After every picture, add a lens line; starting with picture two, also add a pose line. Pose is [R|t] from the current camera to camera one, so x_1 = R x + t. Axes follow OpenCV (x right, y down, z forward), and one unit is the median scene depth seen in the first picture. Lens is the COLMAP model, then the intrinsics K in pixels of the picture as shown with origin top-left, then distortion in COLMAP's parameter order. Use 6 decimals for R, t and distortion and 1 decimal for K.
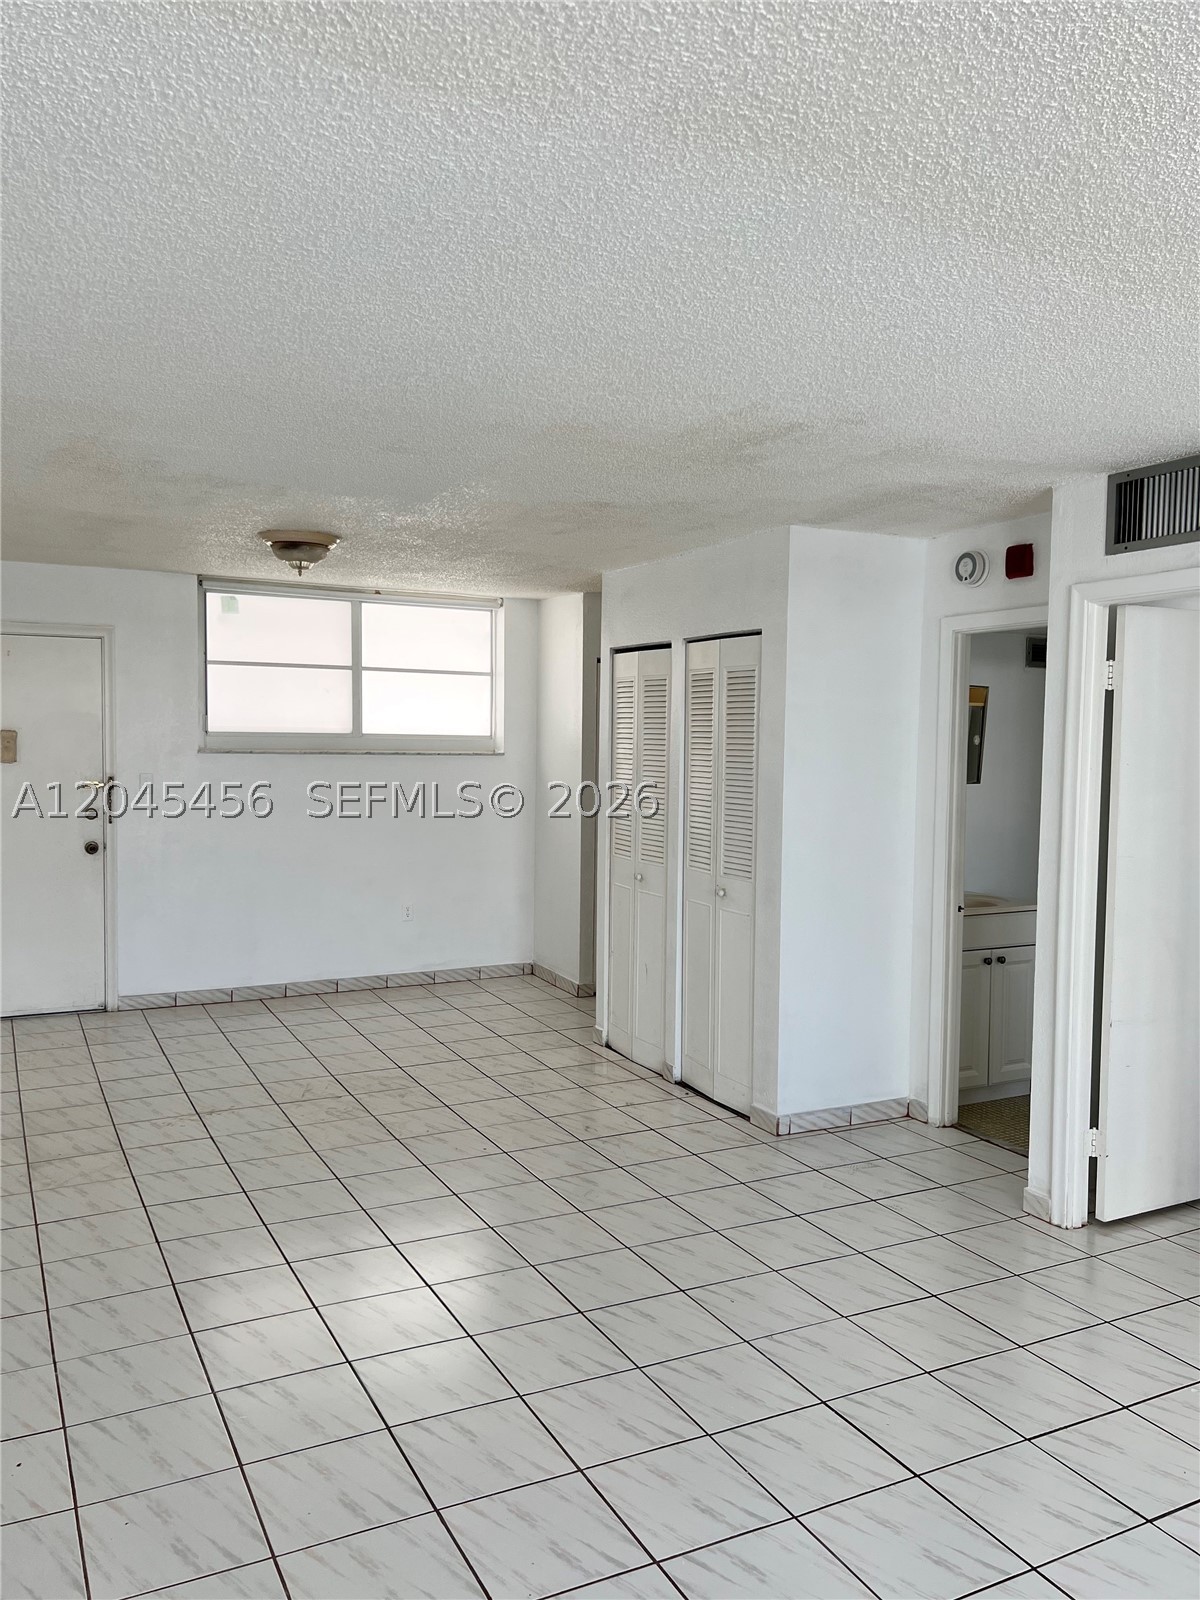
lens RADIAL K [[1220.7, 0, 598.0], [0, 1220.7, 803.3], [0, 0, 1]] dist [0.054049, -0.065185]
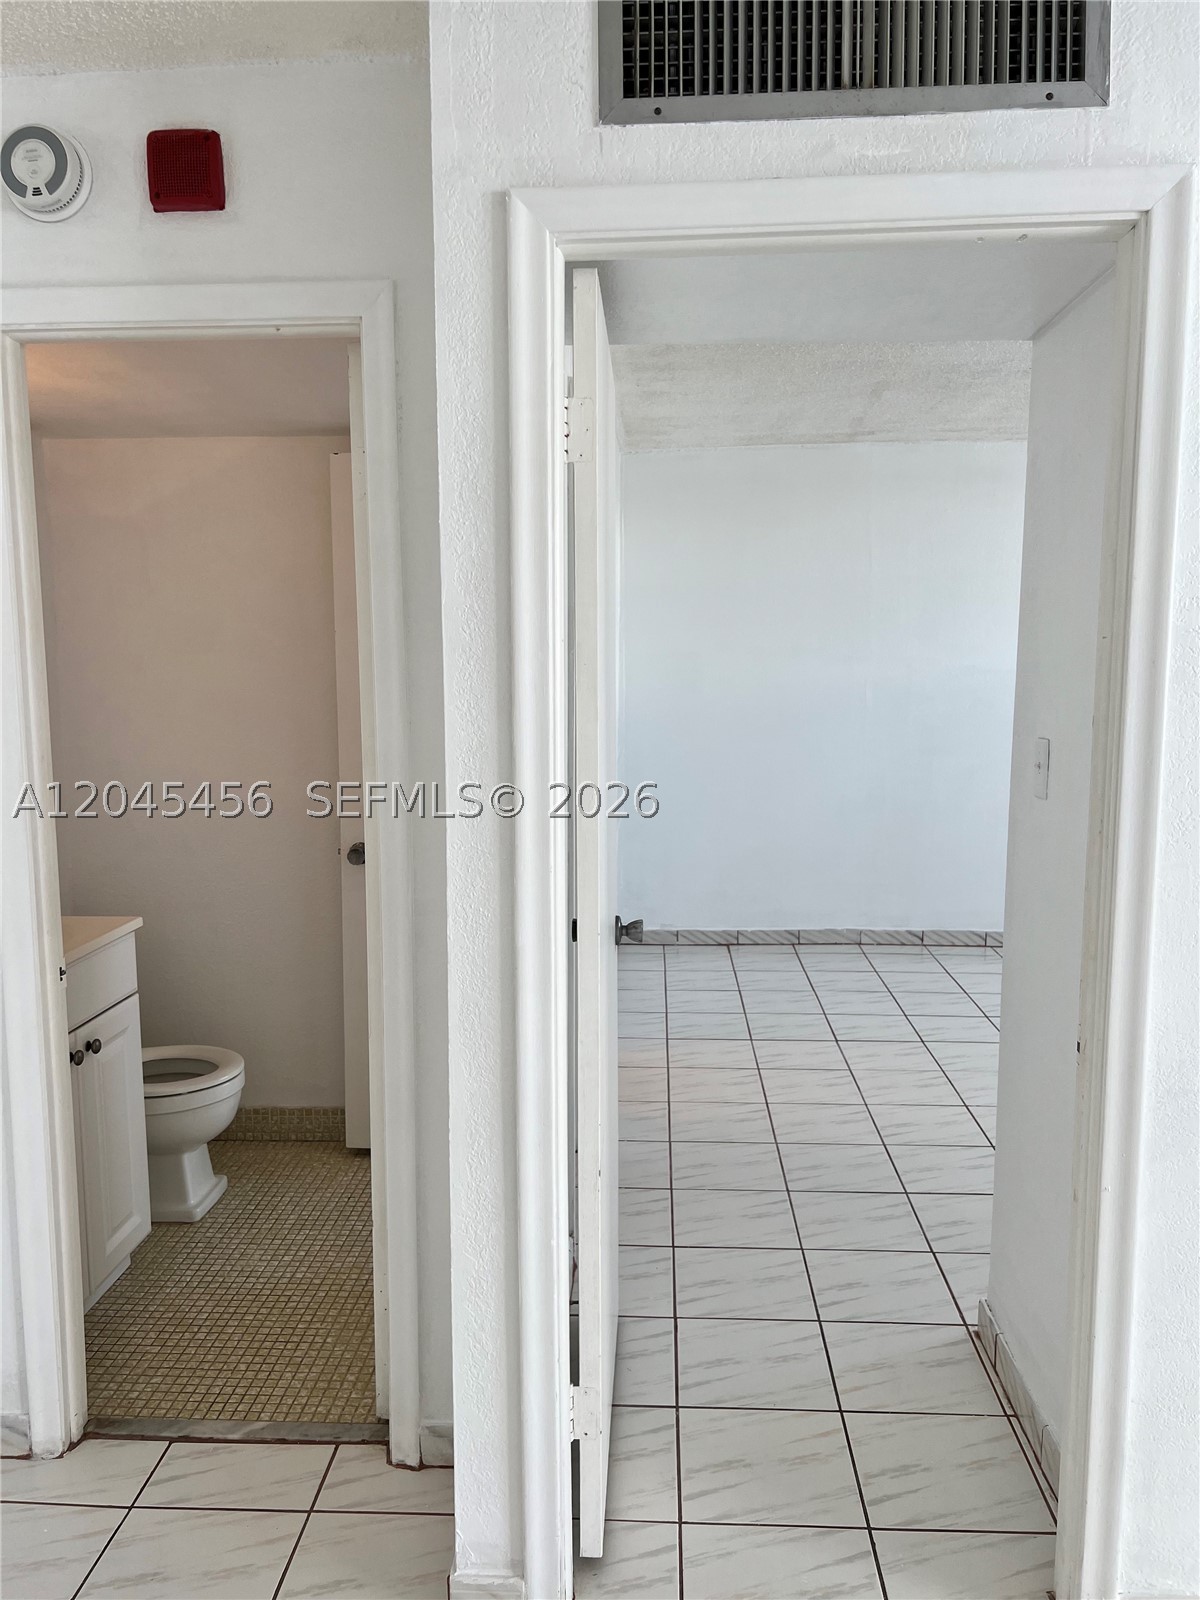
lens RADIAL K [[1220.7, 0, 598.4], [0, 1220.7, 800.0], [0, 0, 1]] dist [0.054049, -0.065185]
pose [[0.513320, -0.111609, 0.850909, 0.020874], [0.055309, 0.993748, 0.096979, -0.009482], [-0.856413, -0.002718, 0.516283, 0.647364]]
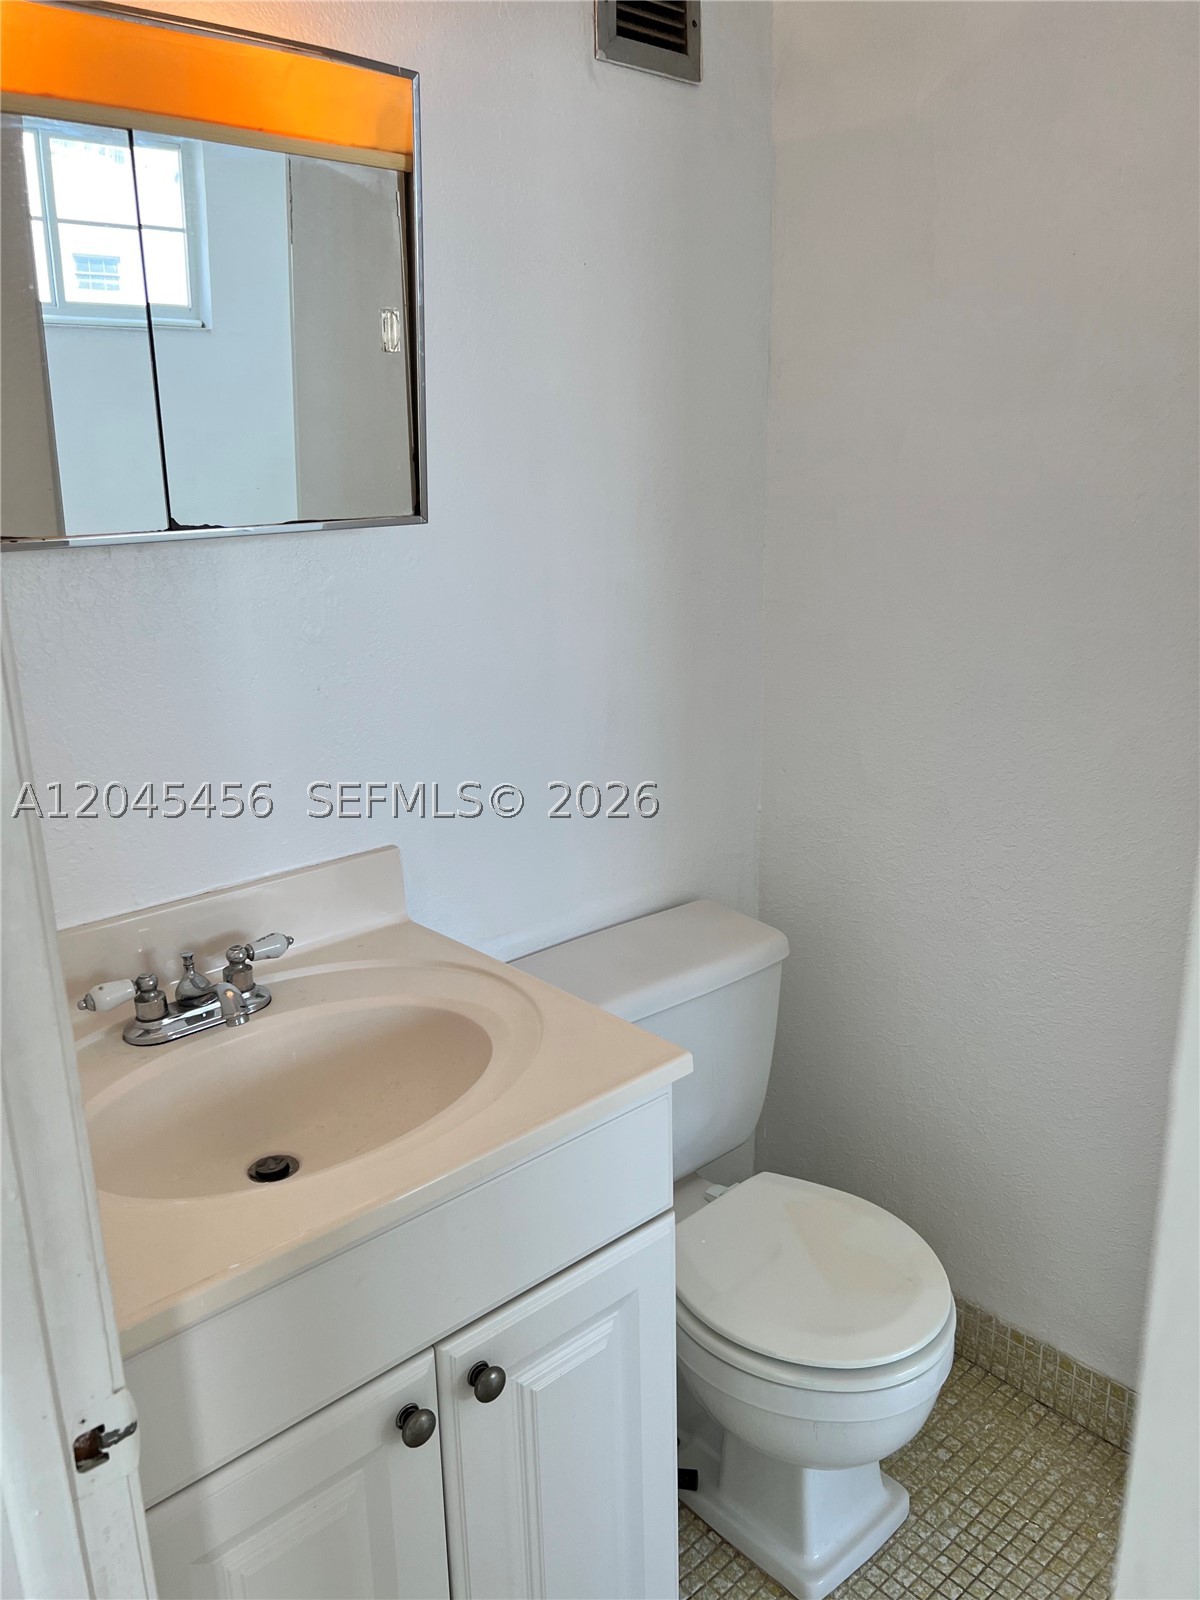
lens RADIAL K [[1220.7, 0, 597.7], [0, 1220.7, 801.9], [0, 0, 1]] dist [0.054049, -0.065185]
pose [[0.967335, -0.105592, 0.230464, 0.353961], [0.050859, 0.971474, 0.231630, -0.020333], [-0.248348, -0.212343, 0.945111, 0.934169]]
